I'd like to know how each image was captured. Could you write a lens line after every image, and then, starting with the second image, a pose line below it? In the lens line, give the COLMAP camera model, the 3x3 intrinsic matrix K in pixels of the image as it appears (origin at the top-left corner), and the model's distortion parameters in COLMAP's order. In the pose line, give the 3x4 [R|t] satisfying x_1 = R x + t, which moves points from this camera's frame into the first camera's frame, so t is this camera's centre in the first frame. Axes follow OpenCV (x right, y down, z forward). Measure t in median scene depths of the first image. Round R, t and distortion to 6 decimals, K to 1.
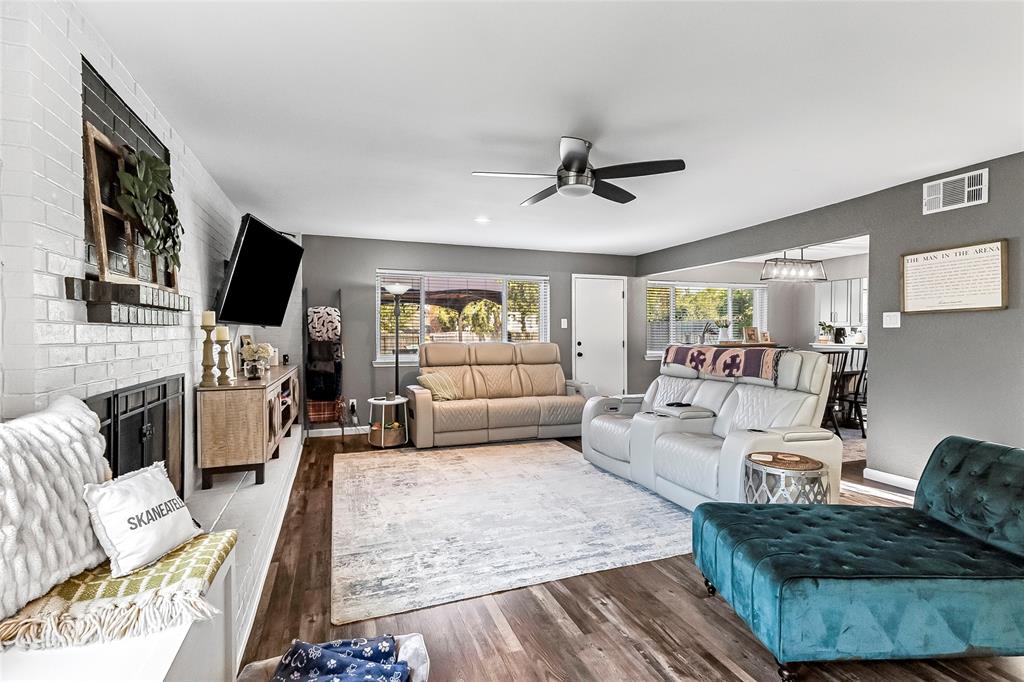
lens RADIAL K [[480.6, 0, 514.9], [0, 480.6, 337.8], [0, 0, 1]] dist [0.017556, -0.000388]
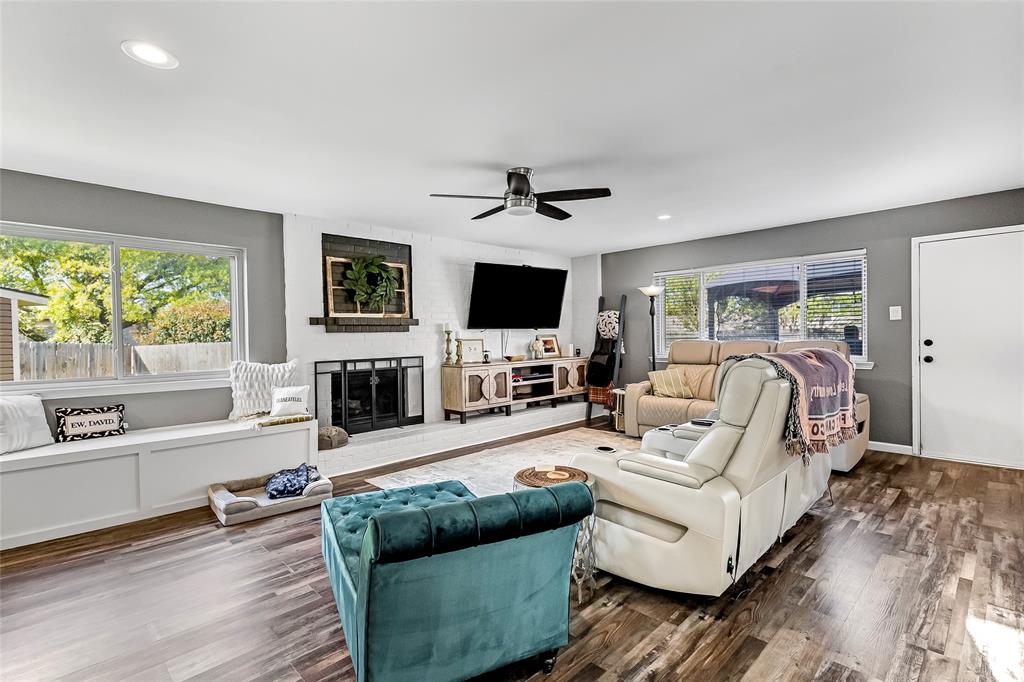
lens RADIAL K [[480.6, 0, 515.9], [0, 480.6, 339.3], [0, 0, 1]] dist [0.017556, -0.000388]
pose [[0.422875, 0.001869, -0.906186, 0.644456], [0.008157, 0.999950, 0.005869, -0.001008], [0.906151, -0.009873, 0.422838, 0.276600]]
